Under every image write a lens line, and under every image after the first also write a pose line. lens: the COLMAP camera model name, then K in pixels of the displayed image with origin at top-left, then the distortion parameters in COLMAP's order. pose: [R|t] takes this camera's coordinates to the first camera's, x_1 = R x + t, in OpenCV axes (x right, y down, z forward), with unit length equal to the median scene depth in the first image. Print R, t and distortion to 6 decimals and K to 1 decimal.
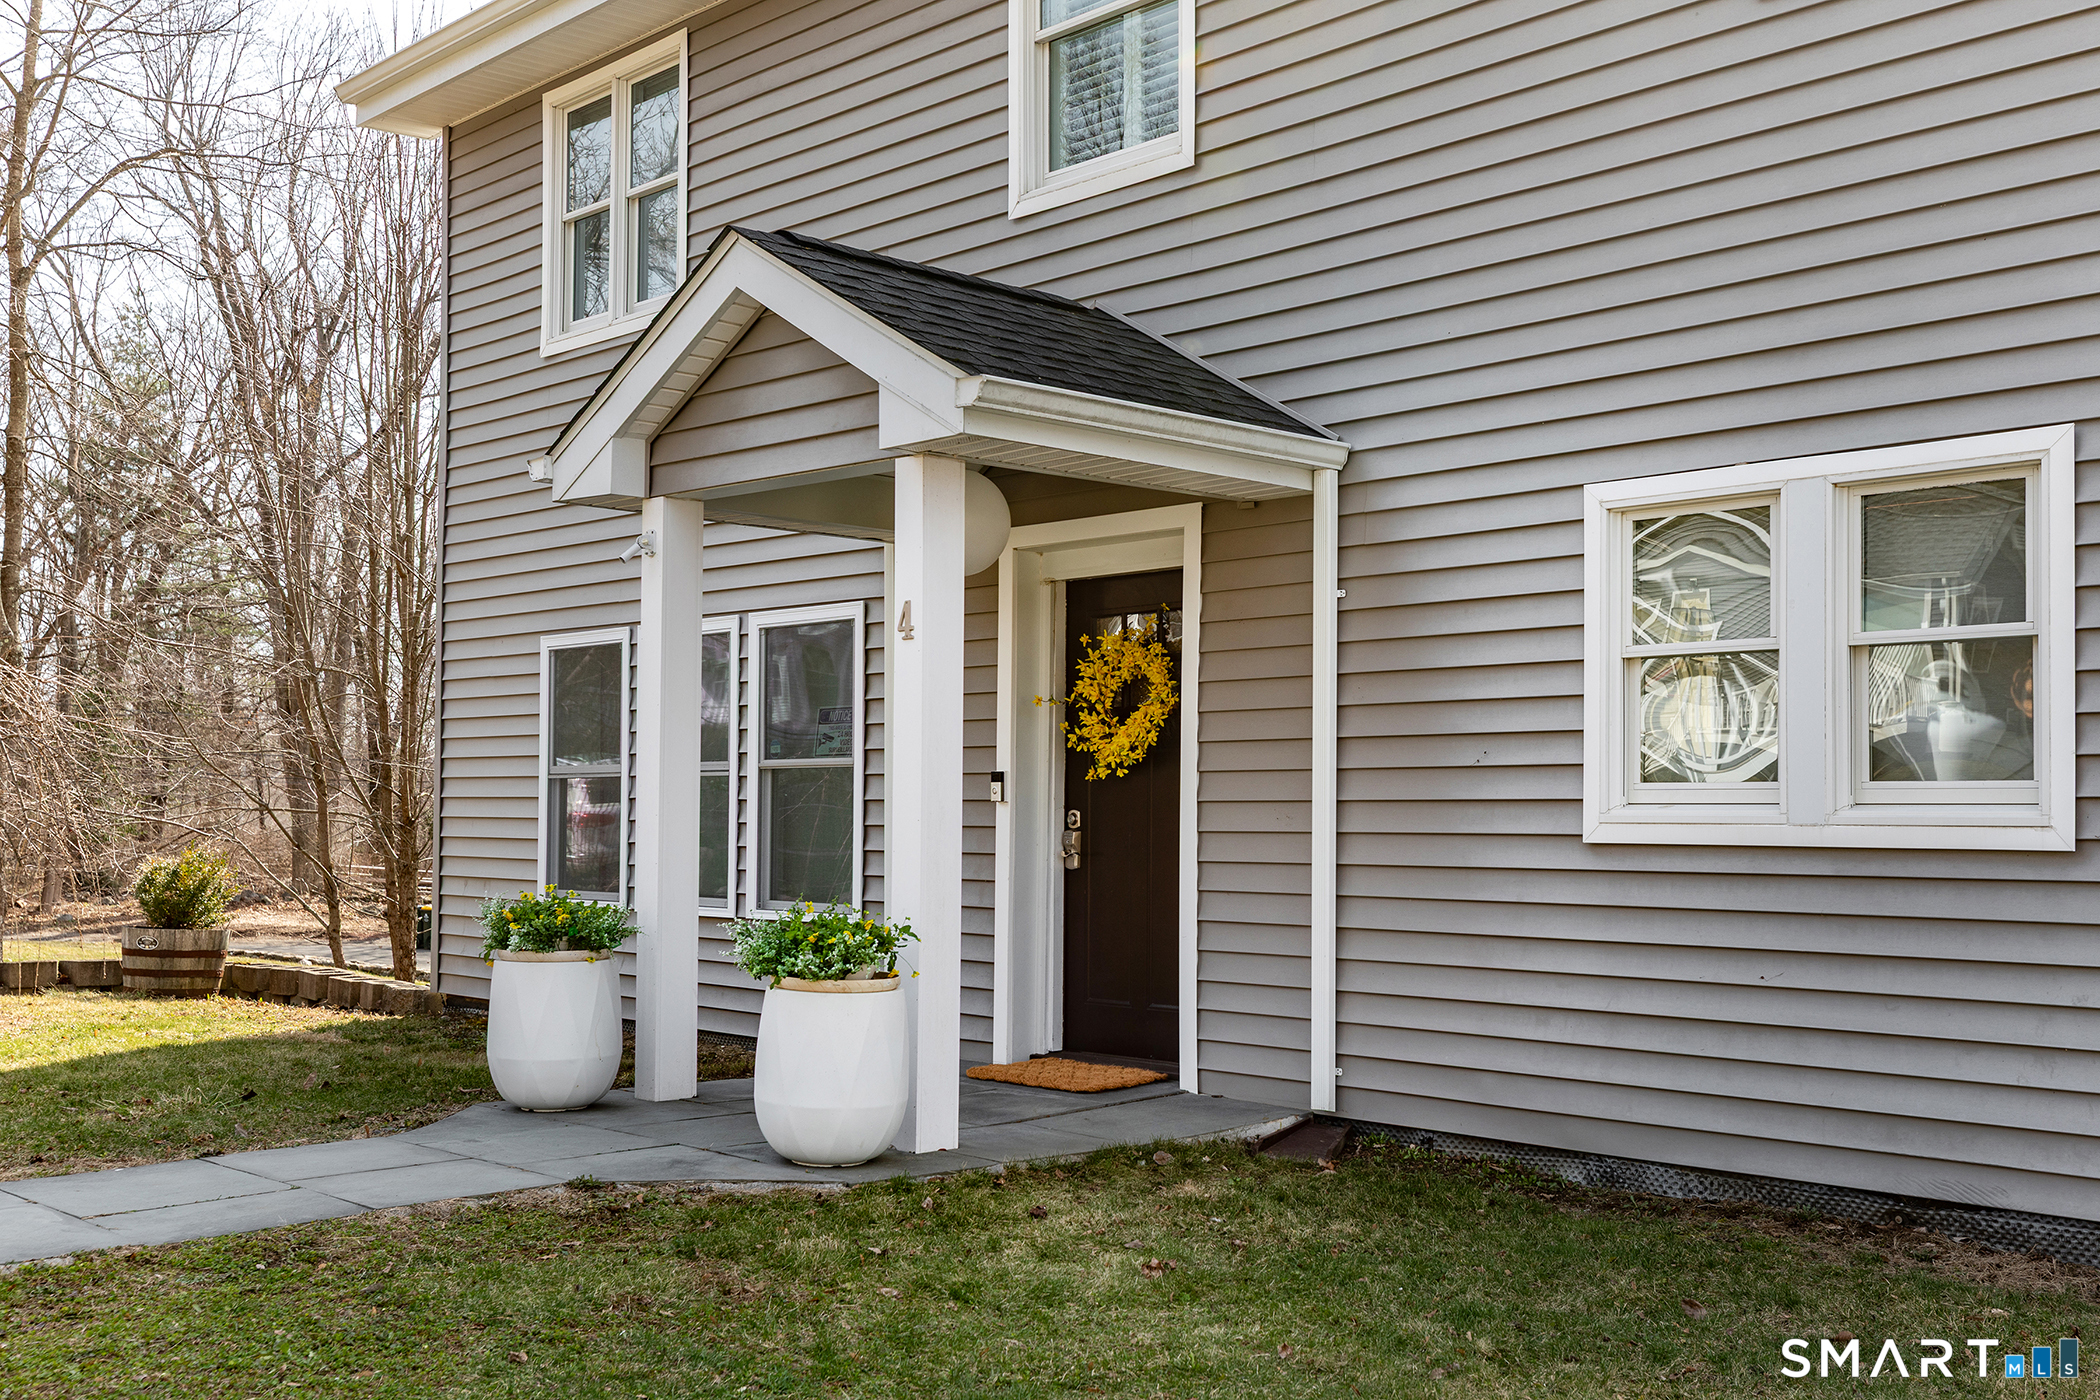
lens RADIAL K [[2269.4, 0, 1050.0], [0, 2269.4, 700.0], [0, 0, 1]] dist [0.017648, 0.011712]
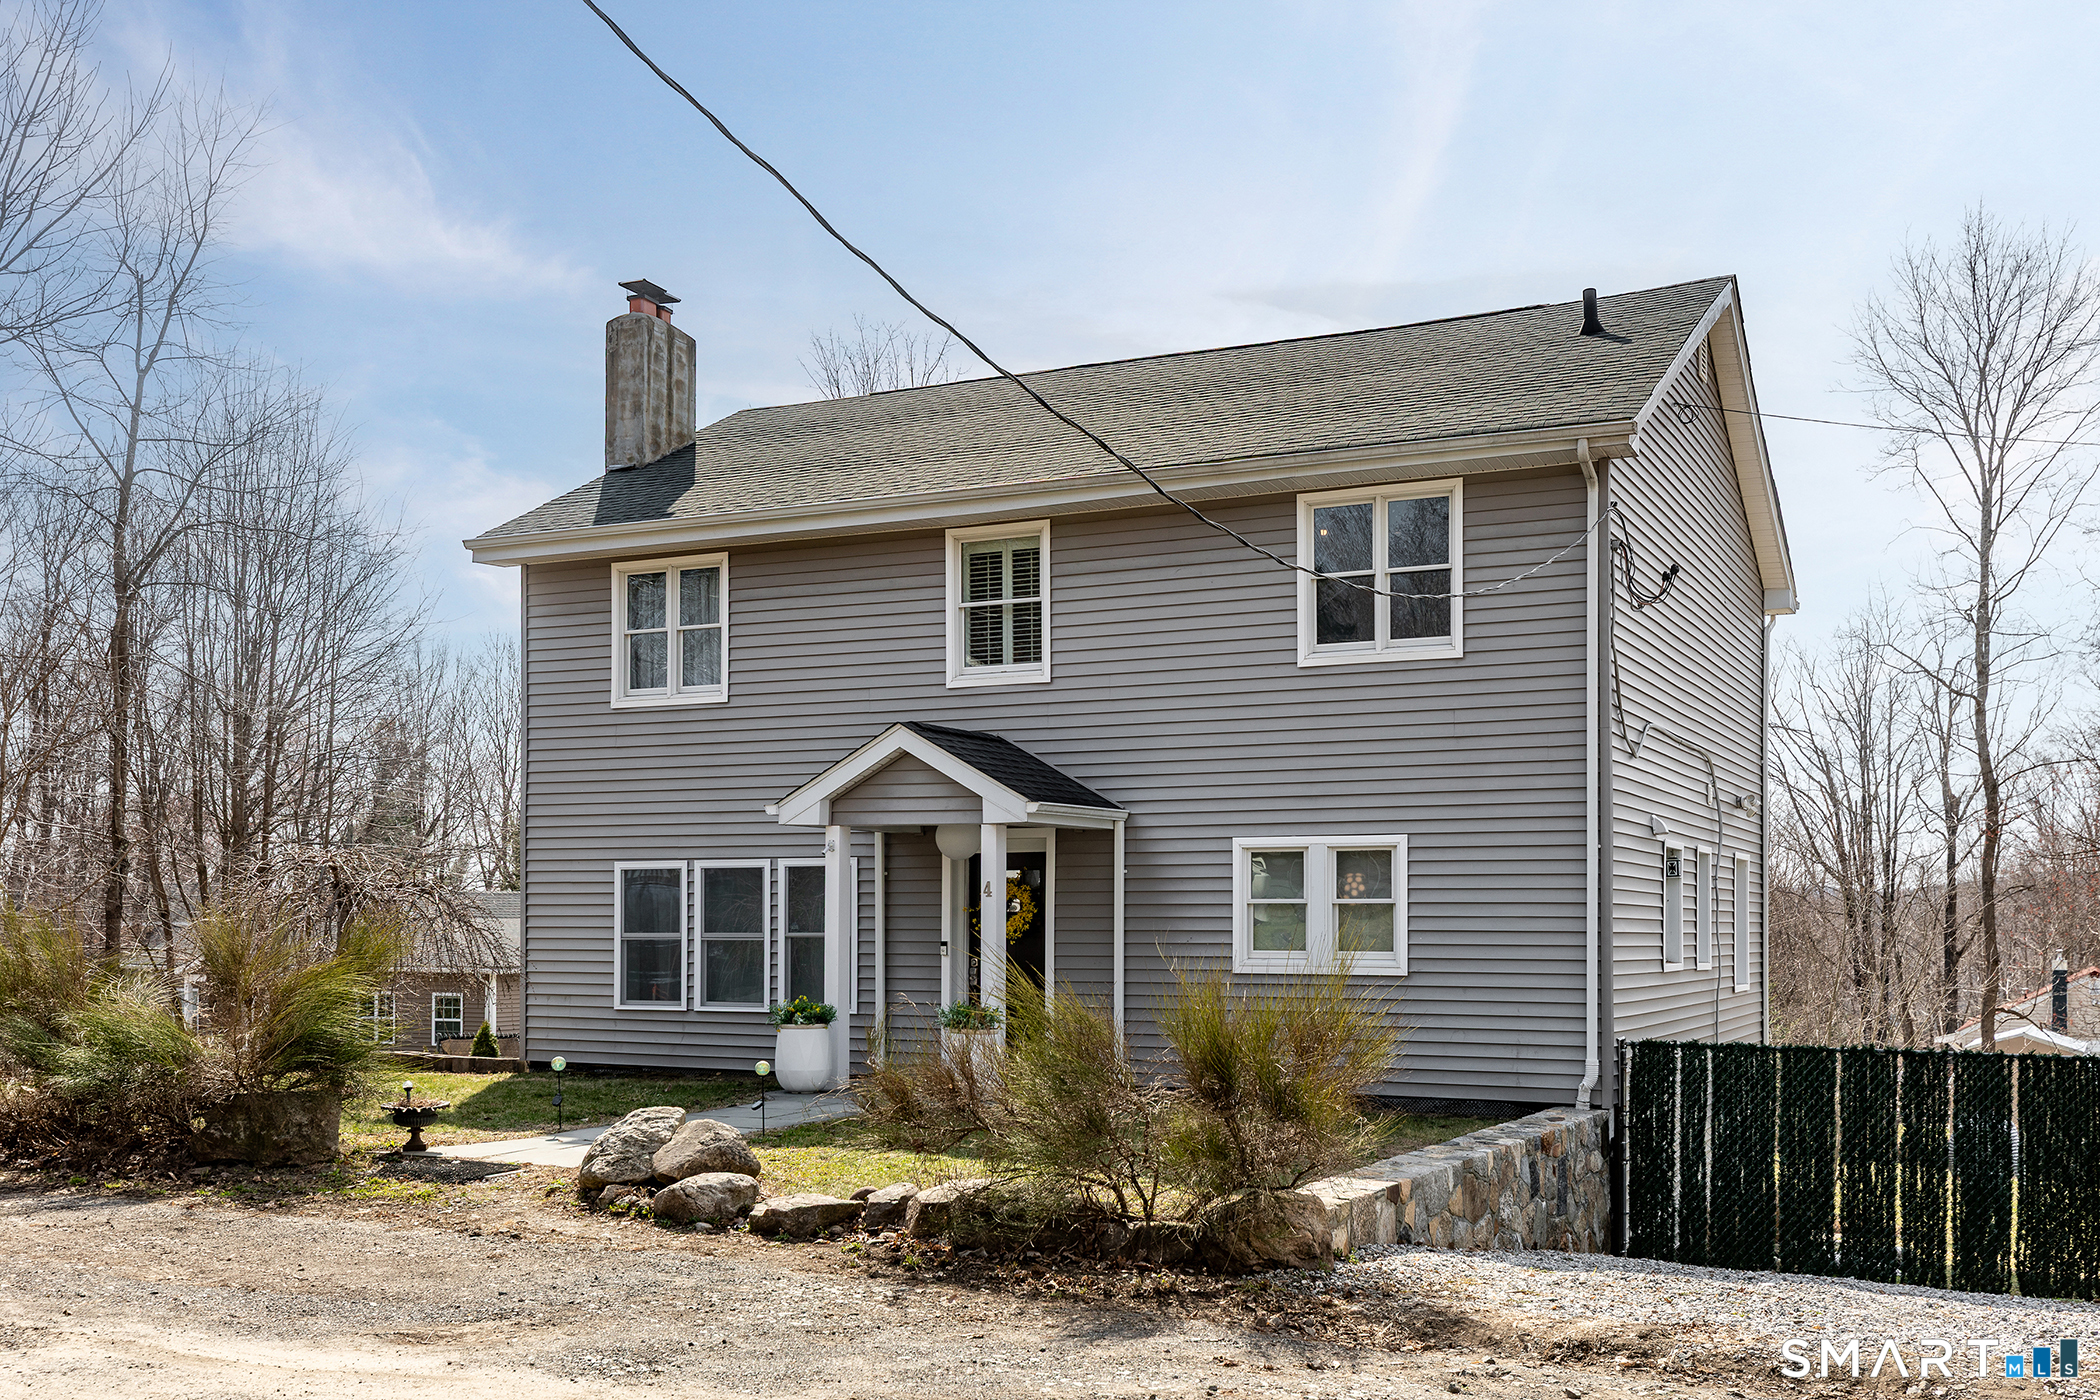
lens RADIAL K [[2269.4, 0, 1050.0], [0, 2269.4, 700.0], [0, 0, 1]] dist [0.017648, 0.011712]
pose [[0.945956, 0.024029, 0.323403, -0.711948], [-0.008989, 0.998811, -0.047920, -0.107669], [-0.324170, 0.042423, 0.945047, -1.244294]]
